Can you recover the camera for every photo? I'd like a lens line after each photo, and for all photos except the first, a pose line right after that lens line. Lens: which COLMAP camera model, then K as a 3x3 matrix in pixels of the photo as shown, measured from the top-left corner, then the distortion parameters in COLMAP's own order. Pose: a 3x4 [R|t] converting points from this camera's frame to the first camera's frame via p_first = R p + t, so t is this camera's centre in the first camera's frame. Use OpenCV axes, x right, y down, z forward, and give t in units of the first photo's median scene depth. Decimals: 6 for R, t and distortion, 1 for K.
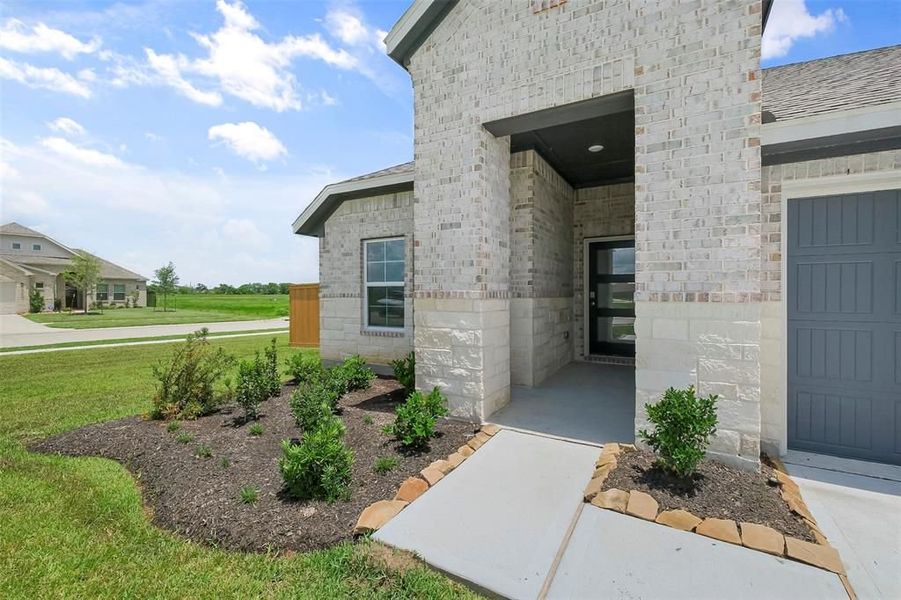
lens RADIAL K [[398.8, 0, 446.5], [0, 398.8, 295.3], [0, 0, 1]] dist [0.000284, -0.000004]
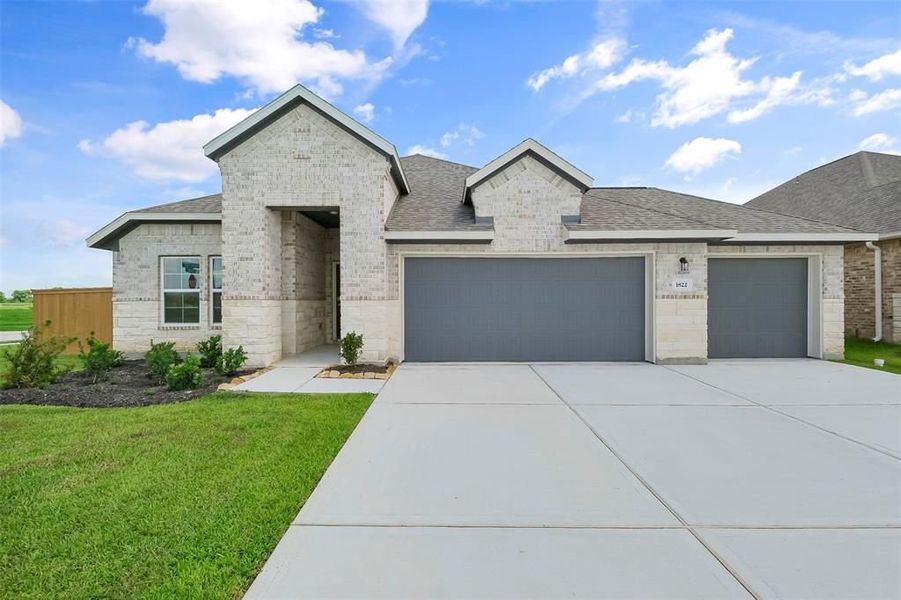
lens RADIAL K [[453.9, 0, 450.2], [0, 453.9, 299.0], [0, 0, 1]] dist [0.006126, 0.001973]
pose [[0.867777, -0.000261, 0.496954, -0.198198], [0.004567, 0.999962, -0.007449, 0.022560], [-0.496933, 0.008734, 0.867745, -1.147215]]
